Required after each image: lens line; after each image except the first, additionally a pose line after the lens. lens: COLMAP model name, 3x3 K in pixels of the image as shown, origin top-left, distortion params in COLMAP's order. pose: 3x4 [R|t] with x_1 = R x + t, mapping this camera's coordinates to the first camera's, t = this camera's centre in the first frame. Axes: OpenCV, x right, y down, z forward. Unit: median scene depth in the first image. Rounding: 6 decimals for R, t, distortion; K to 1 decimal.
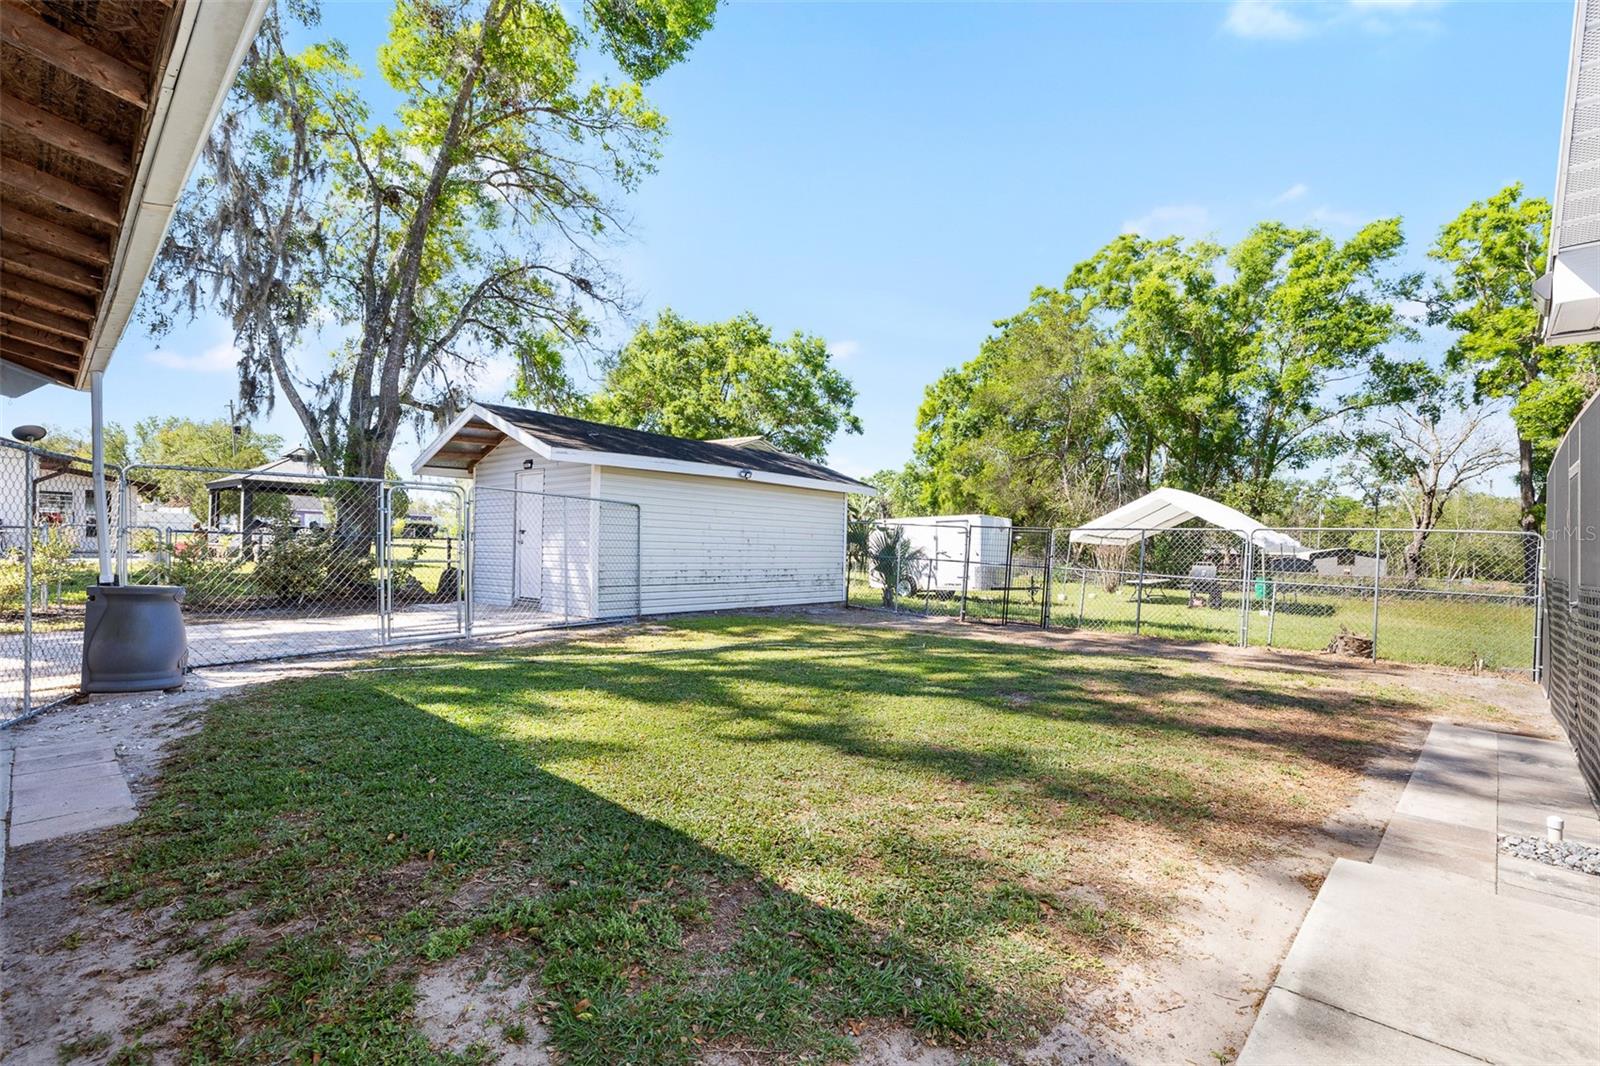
lens RADIAL K [[727.5, 0, 813.8], [0, 727.5, 551.8], [0, 0, 1]] dist [0.000937, 0.000133]
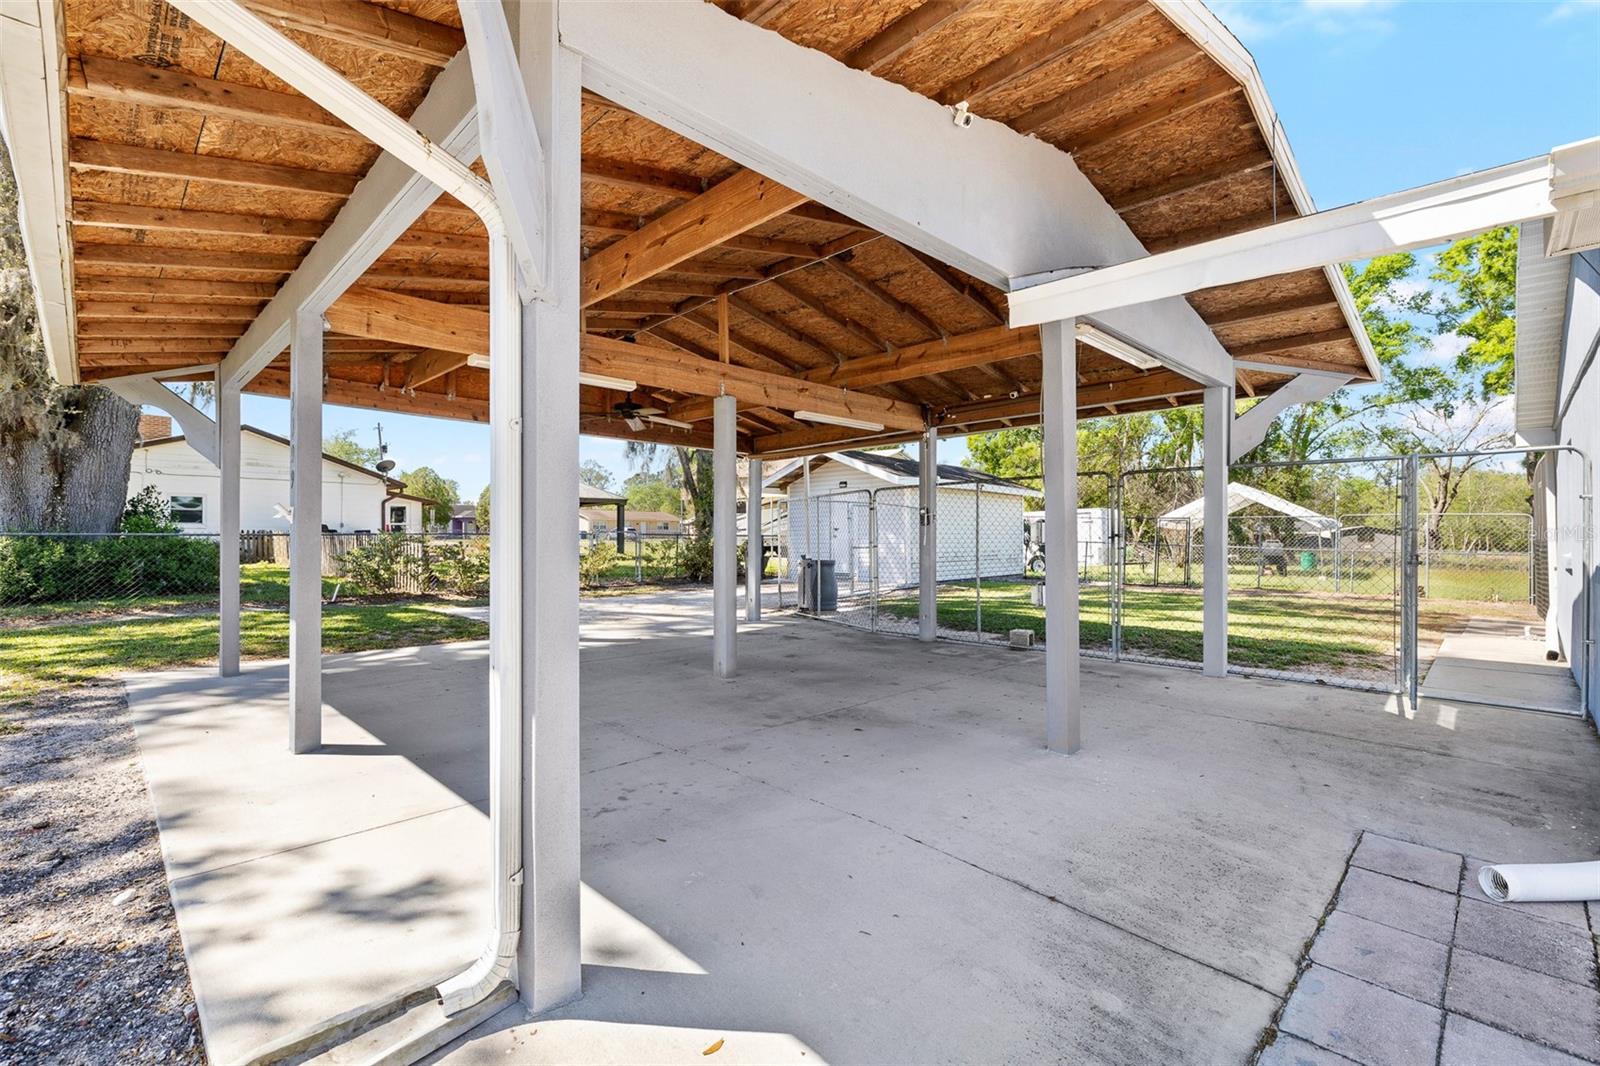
lens RADIAL K [[709.8, 0, 801.6], [0, 709.8, 532.6], [0, 0, 1]] dist [-0.003312, 0.000016]
pose [[0.999178, -0.025361, -0.031633, -0.149107], [0.024865, 0.999563, -0.015983, -0.000100], [0.032025, 0.015183, 0.999372, -0.160574]]
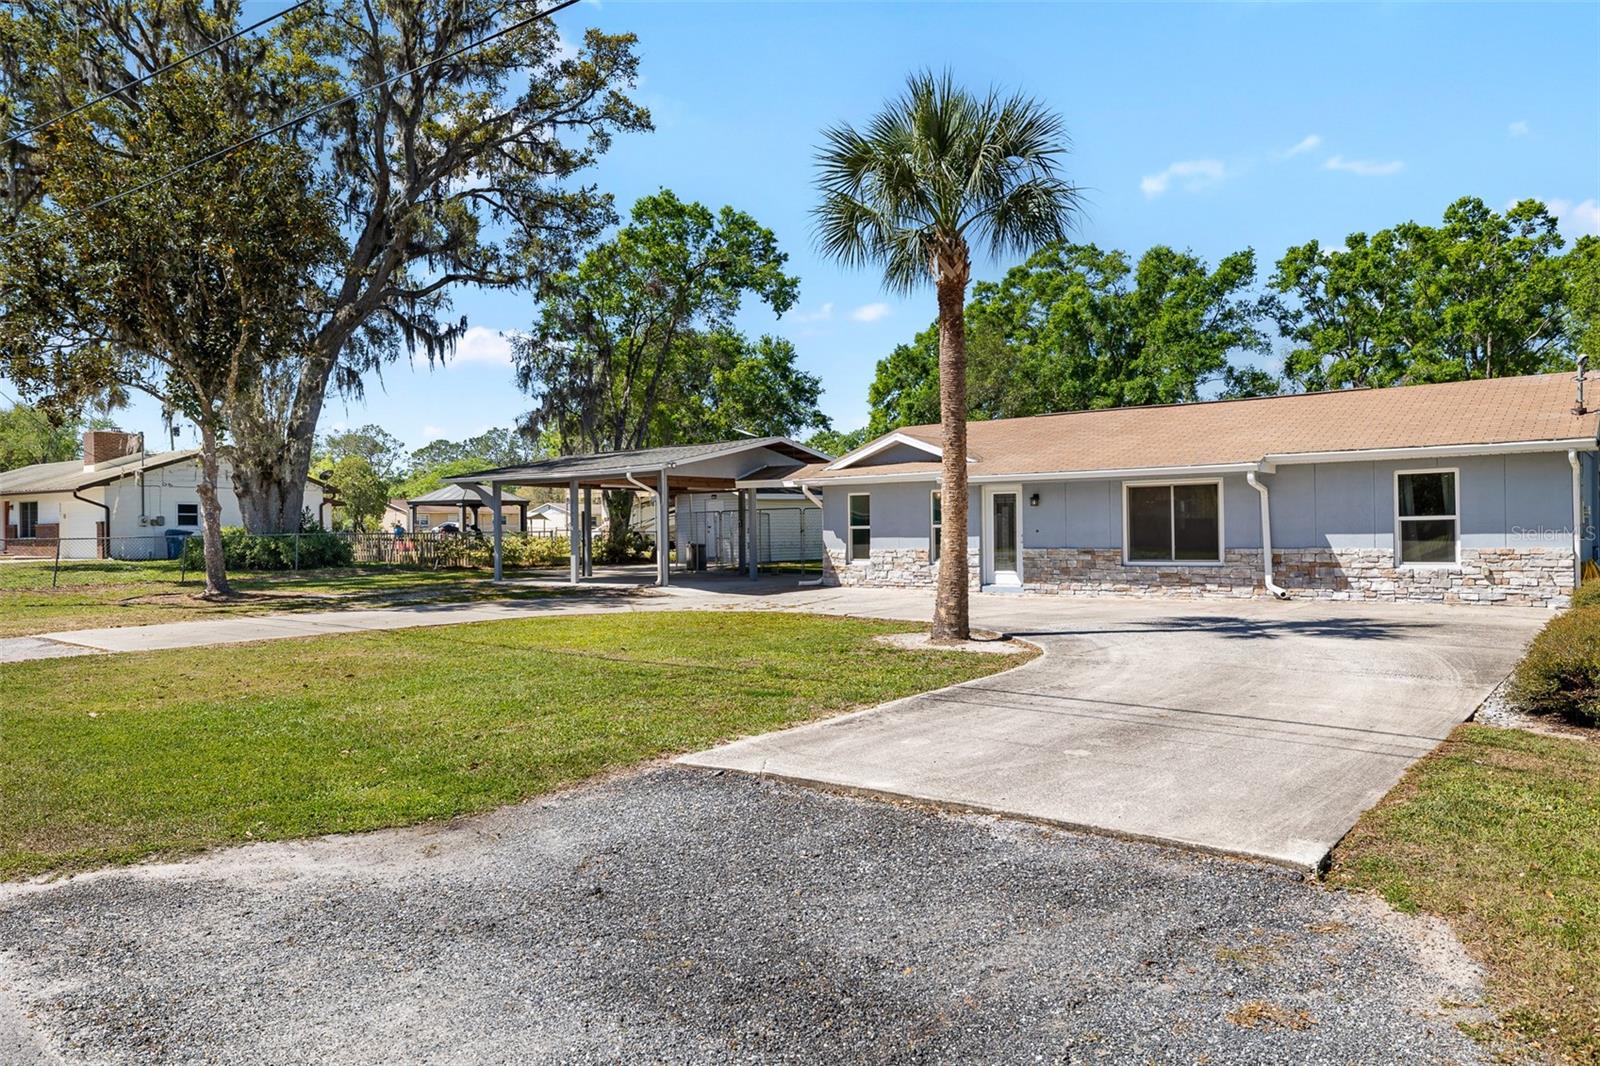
lens RADIAL K [[1092.1, 0, 801.2], [0, 1092.1, 535.1], [0, 0, 1]] dist [0.002563, -0.000688]
pose [[0.995932, -0.034401, 0.083283, -0.140670], [0.034789, 0.999389, -0.003213, 0.005643], [-0.083122, 0.006097, 0.996521, -0.797051]]
